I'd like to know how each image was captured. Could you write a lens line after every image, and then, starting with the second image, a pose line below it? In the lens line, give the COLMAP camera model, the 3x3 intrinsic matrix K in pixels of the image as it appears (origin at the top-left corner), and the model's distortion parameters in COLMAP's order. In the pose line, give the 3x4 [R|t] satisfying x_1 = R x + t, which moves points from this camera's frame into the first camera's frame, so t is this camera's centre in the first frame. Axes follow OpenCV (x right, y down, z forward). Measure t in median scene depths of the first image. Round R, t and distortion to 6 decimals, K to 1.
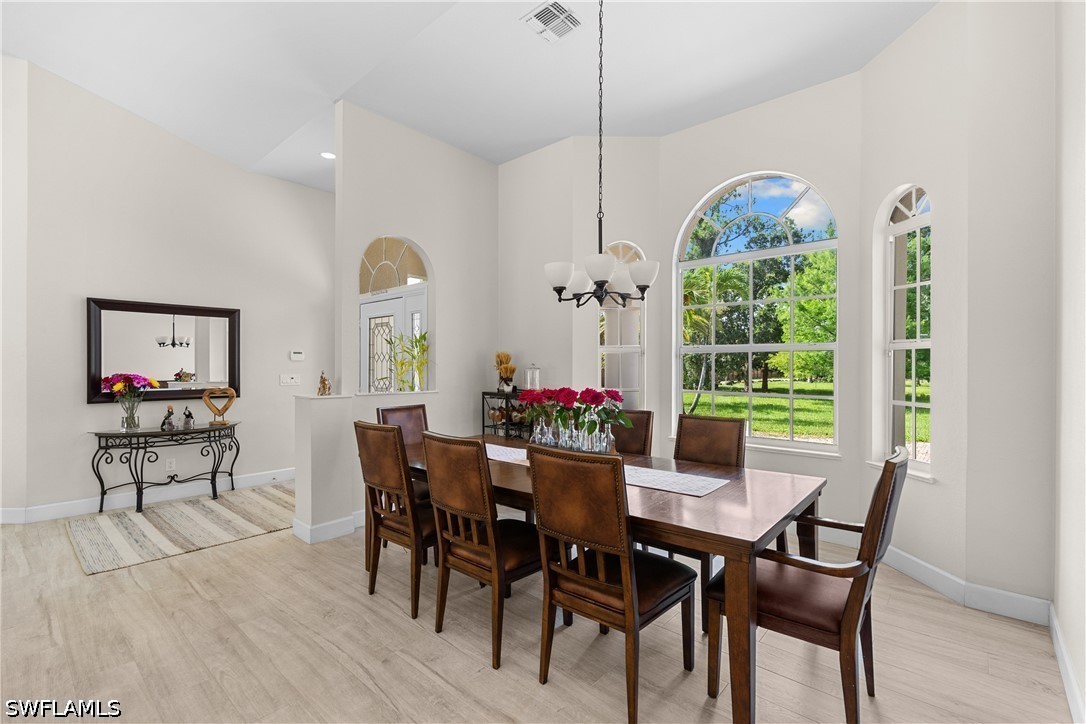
lens RADIAL K [[486.0, 0, 539.9], [0, 486.0, 368.2], [0, 0, 1]] dist [0.000917, -0.000475]
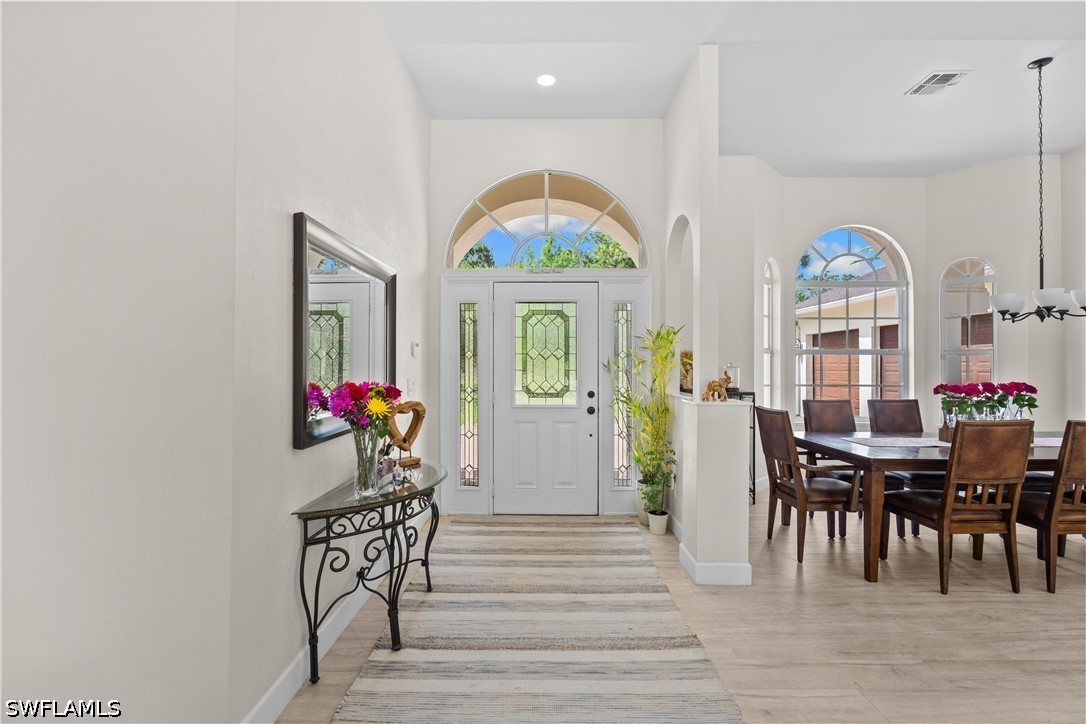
lens RADIAL K [[486.0, 0, 542.9], [0, 486.0, 363.3], [0, 0, 1]] dist [0.000917, -0.000475]
pose [[0.751357, 0.002178, 0.659892, -1.197420], [0.002307, 0.999980, -0.005927, -0.003504], [-0.659892, 0.005976, 0.751337, 0.582456]]
